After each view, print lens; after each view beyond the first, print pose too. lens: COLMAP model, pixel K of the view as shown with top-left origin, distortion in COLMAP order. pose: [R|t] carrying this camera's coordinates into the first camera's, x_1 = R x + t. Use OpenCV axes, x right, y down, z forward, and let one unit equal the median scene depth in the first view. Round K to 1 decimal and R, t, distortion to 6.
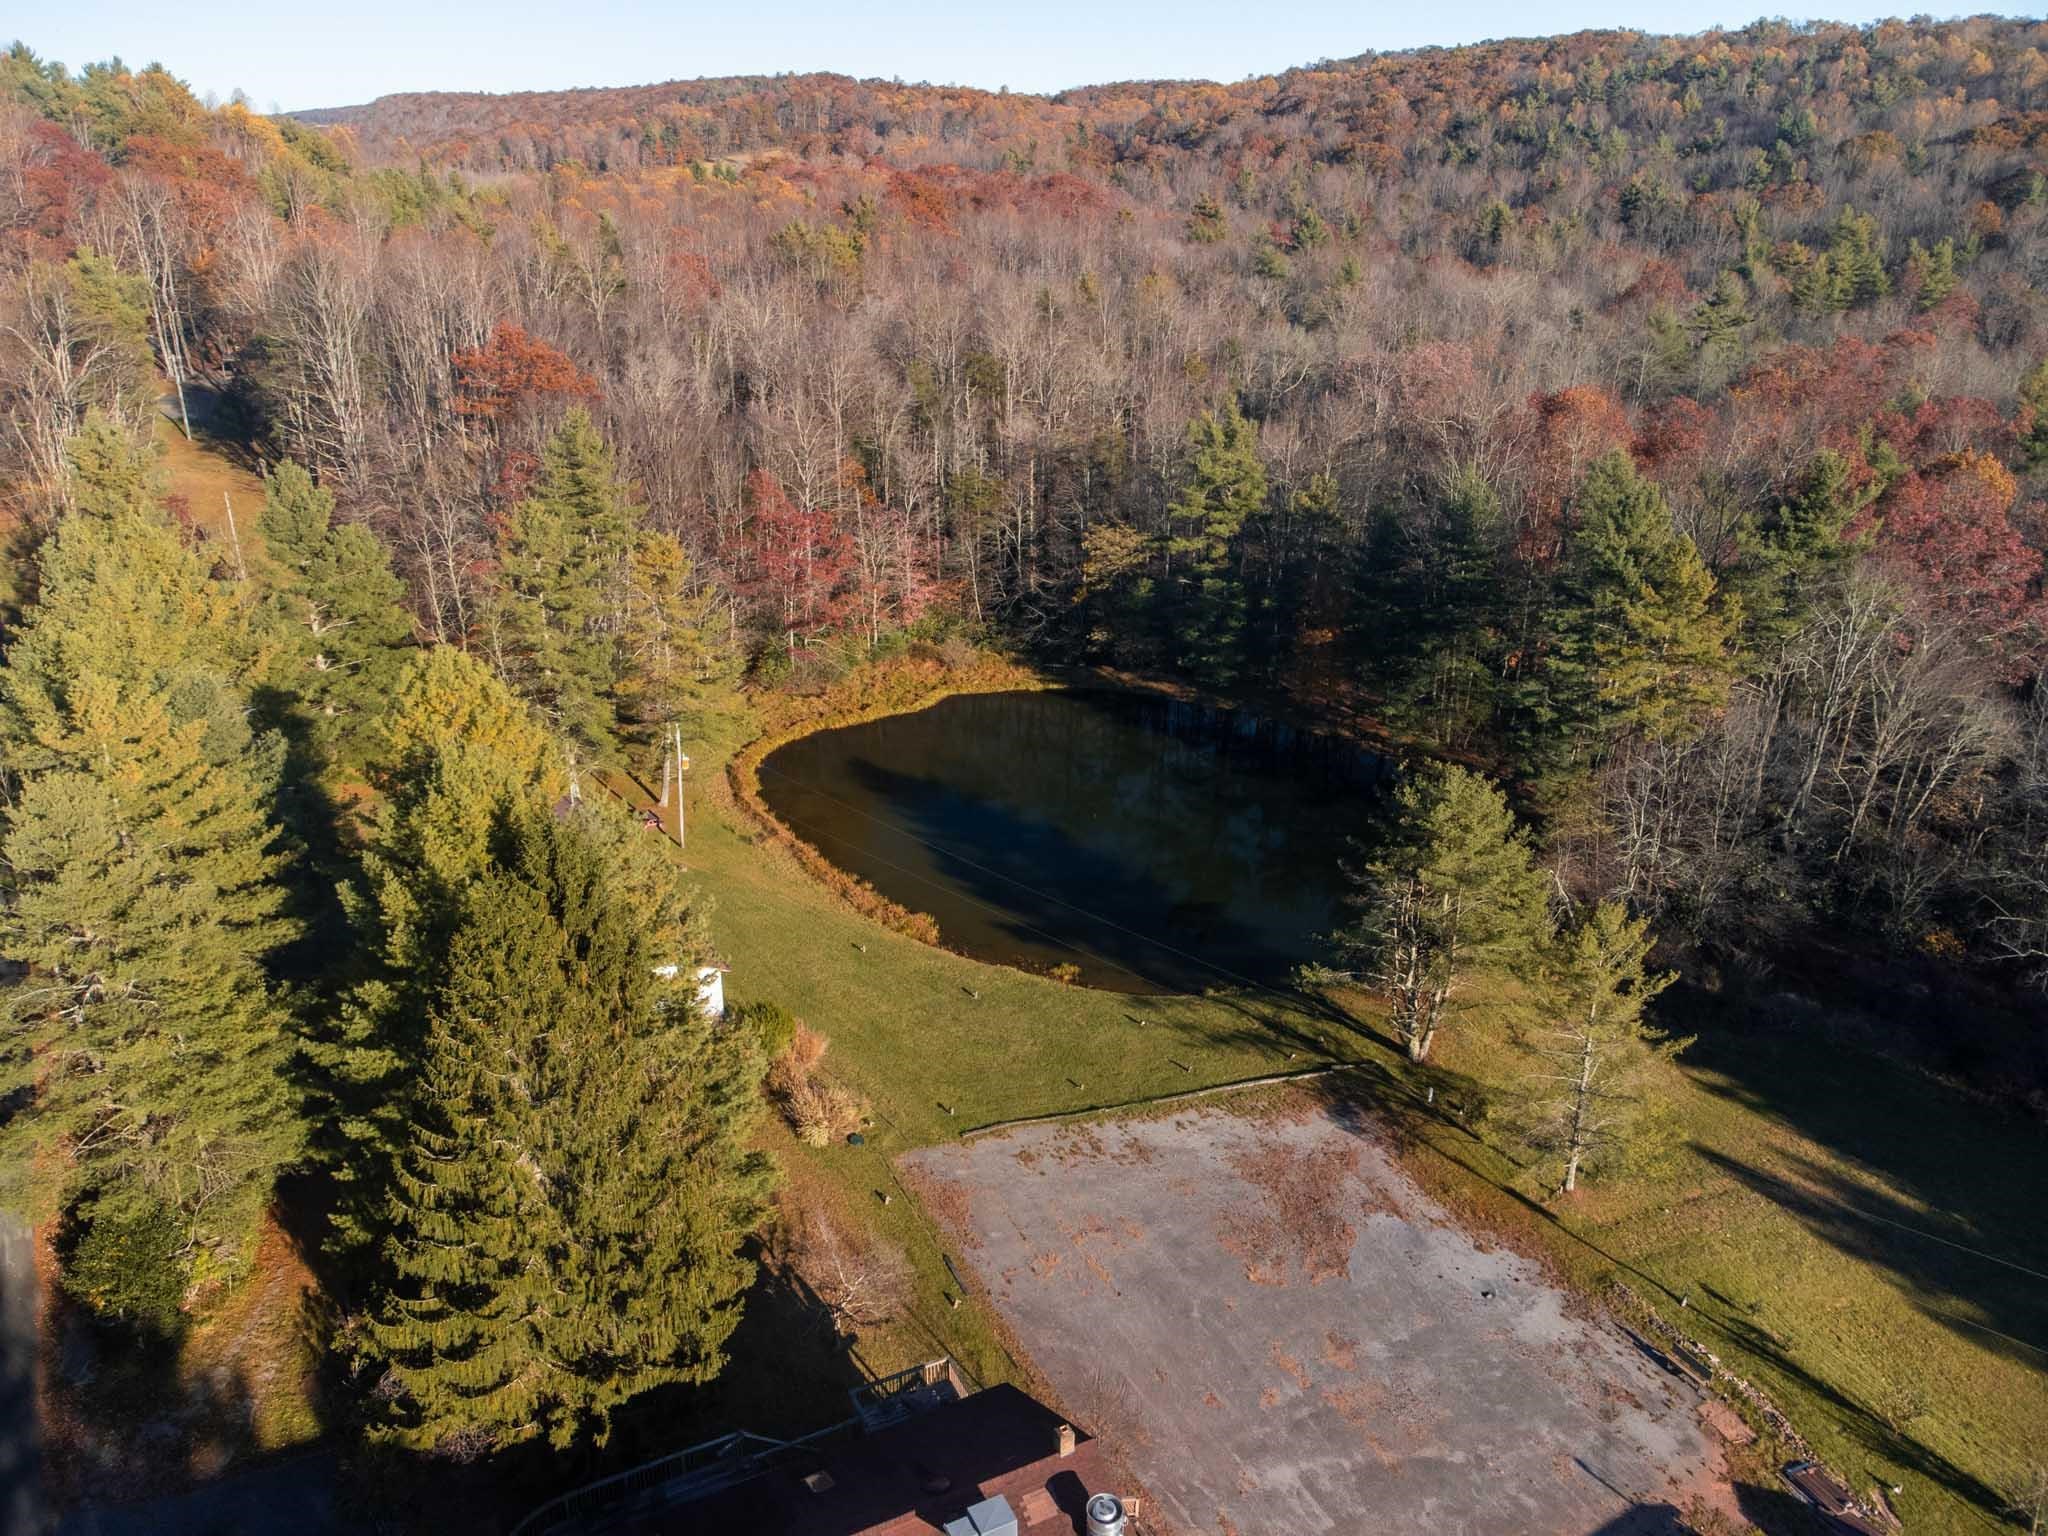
lens RADIAL K [[1523.5, 0, 1006.7], [0, 1523.5, 774.8], [0, 0, 1]] dist [0.017538, 0.005205]
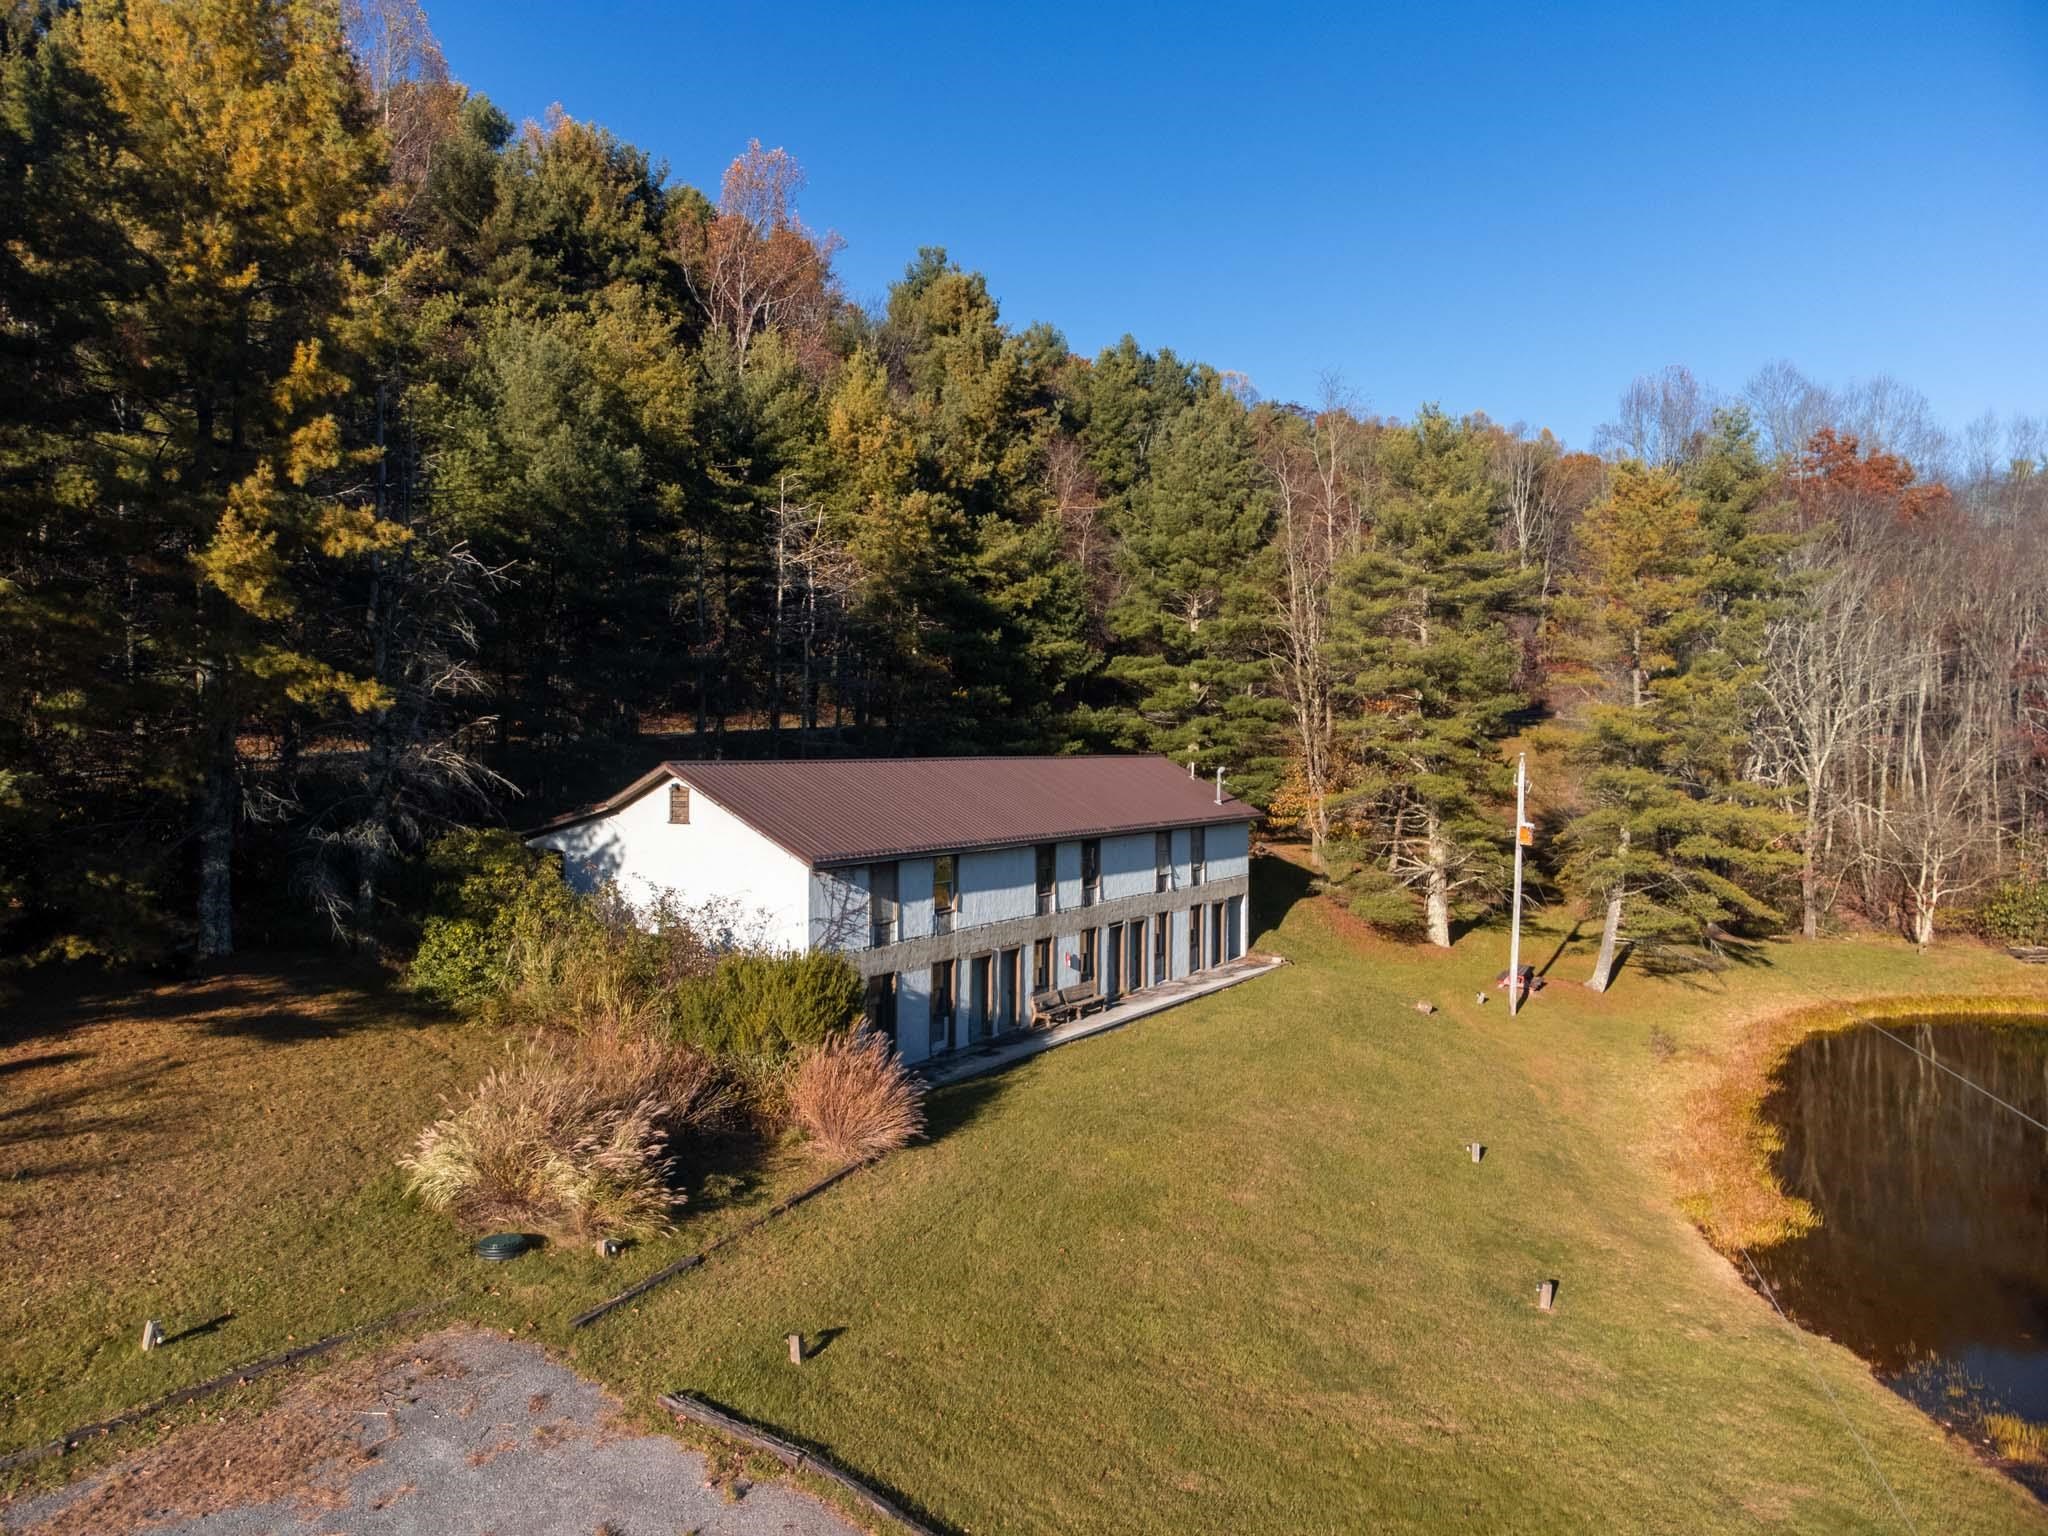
lens RADIAL K [[1523.5, 0, 1012.1], [0, 1523.5, 777.9], [0, 0, 1]] dist [0.017538, 0.005205]
pose [[0.463403, 0.030415, -0.885626, 0.124782], [-0.345838, 0.926365, -0.149145, 0.086129], [0.815876, 0.375397, 0.439799, 0.490448]]
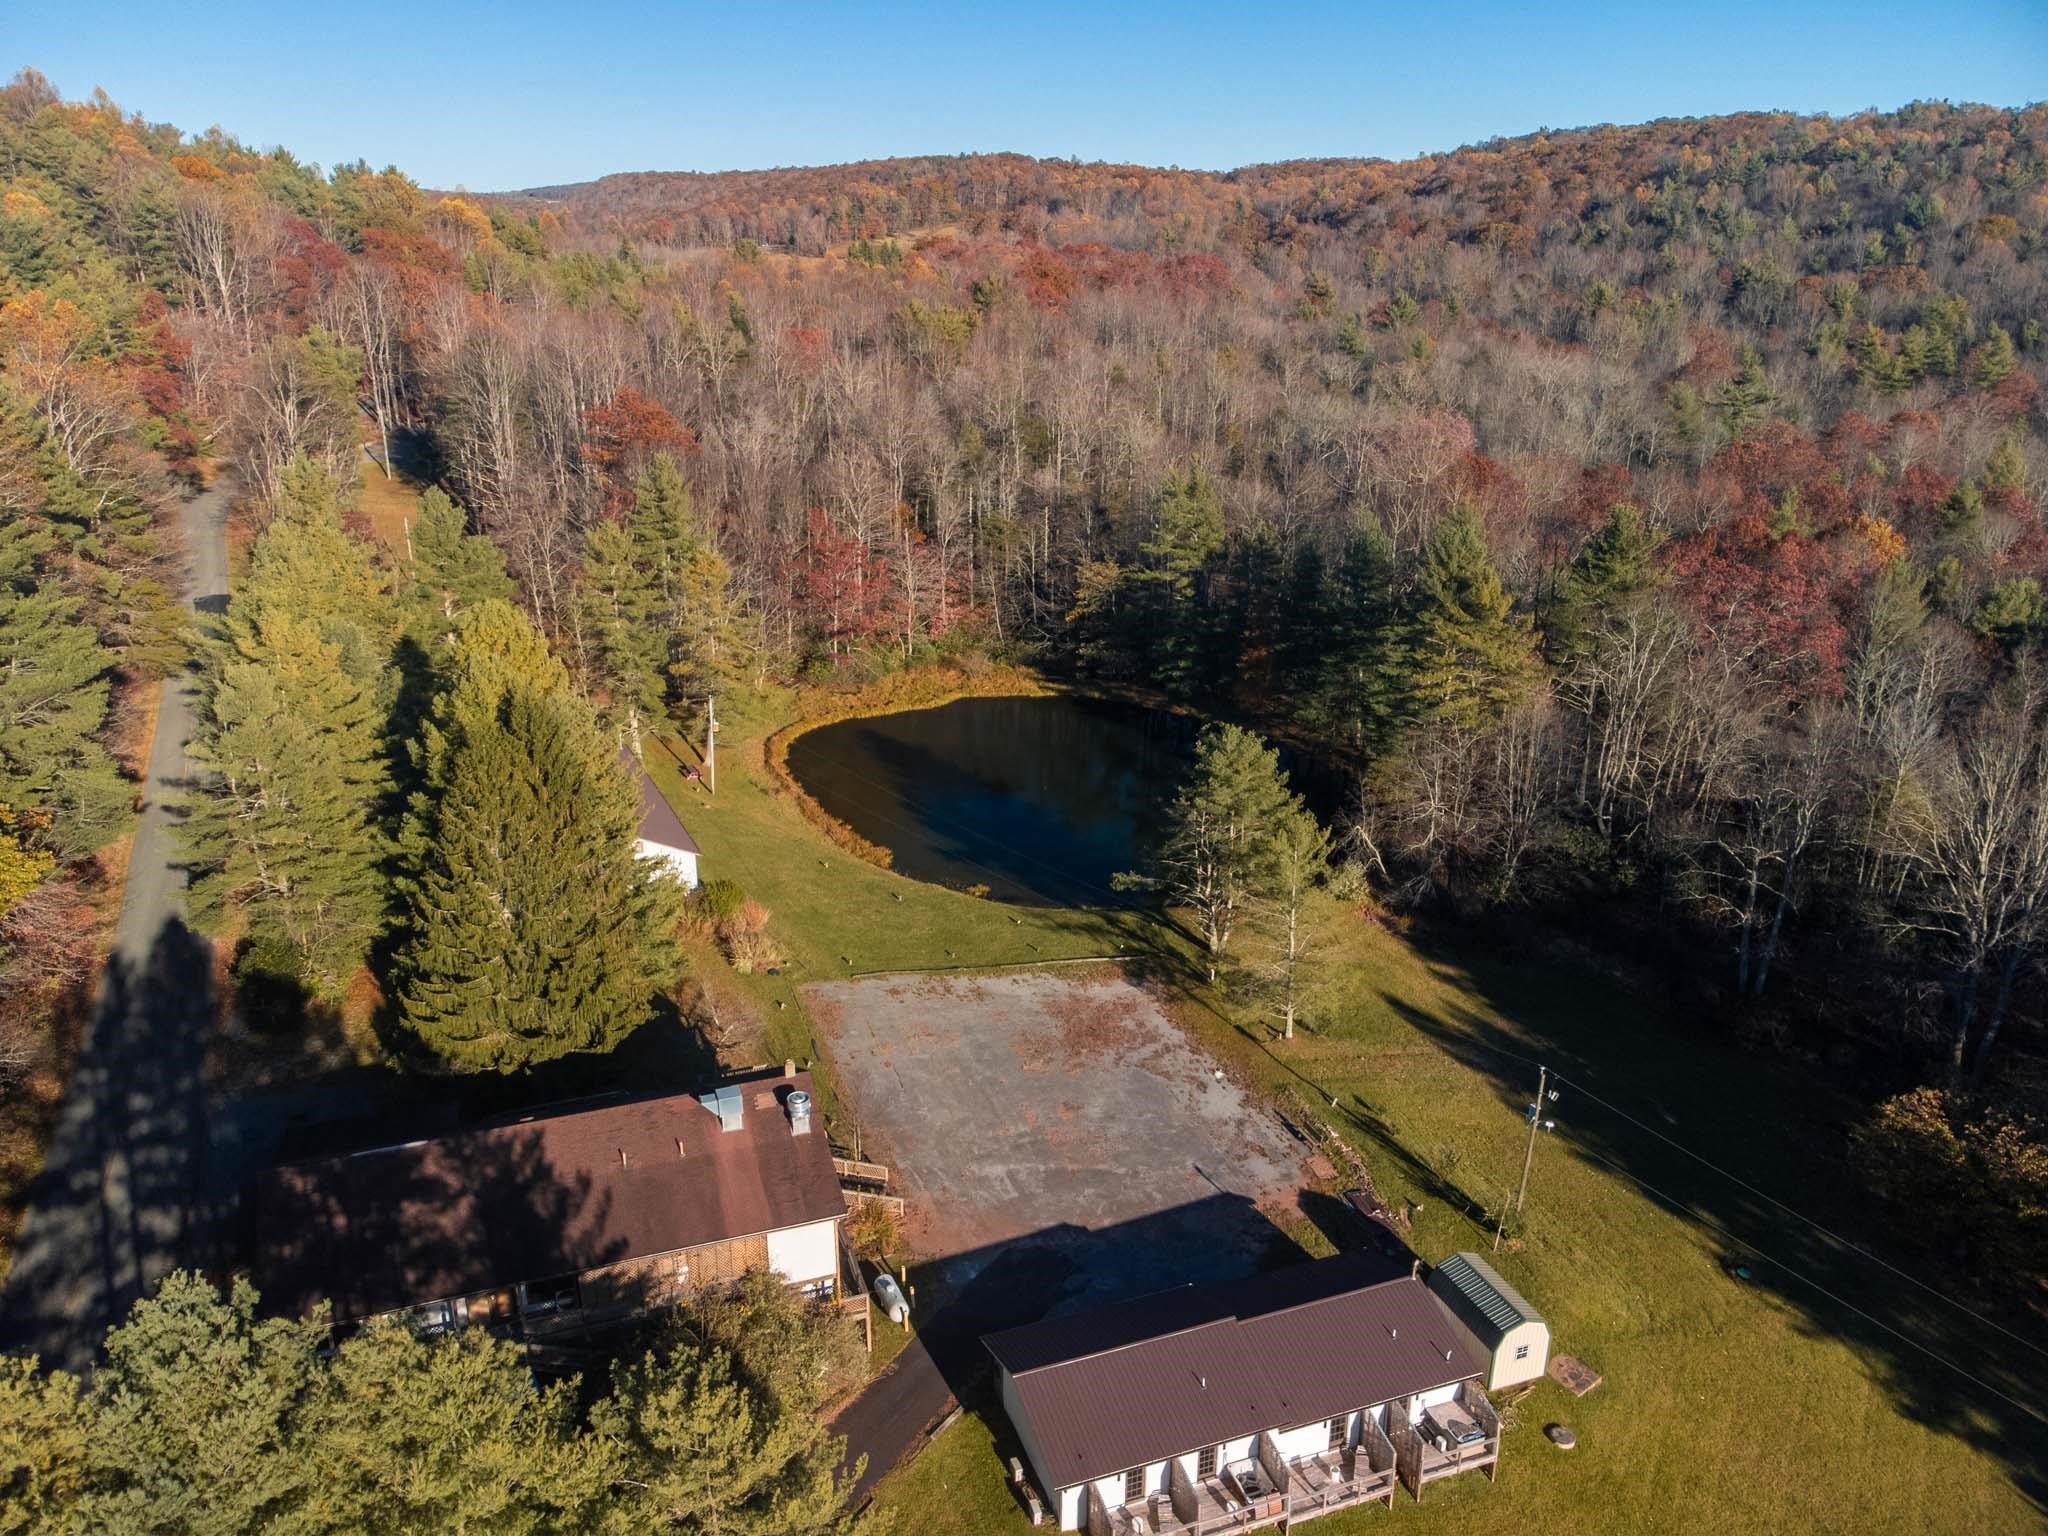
lens RADIAL K [[1523.5, 0, 1008.2], [0, 1523.5, 766.2], [0, 0, 1]] dist [0.017538, 0.005205]
pose [[0.992955, 0.040500, -0.111355, 0.140552], [-0.045486, 0.998056, -0.042603, 0.054417], [0.109413, 0.047368, 0.992867, -0.196671]]
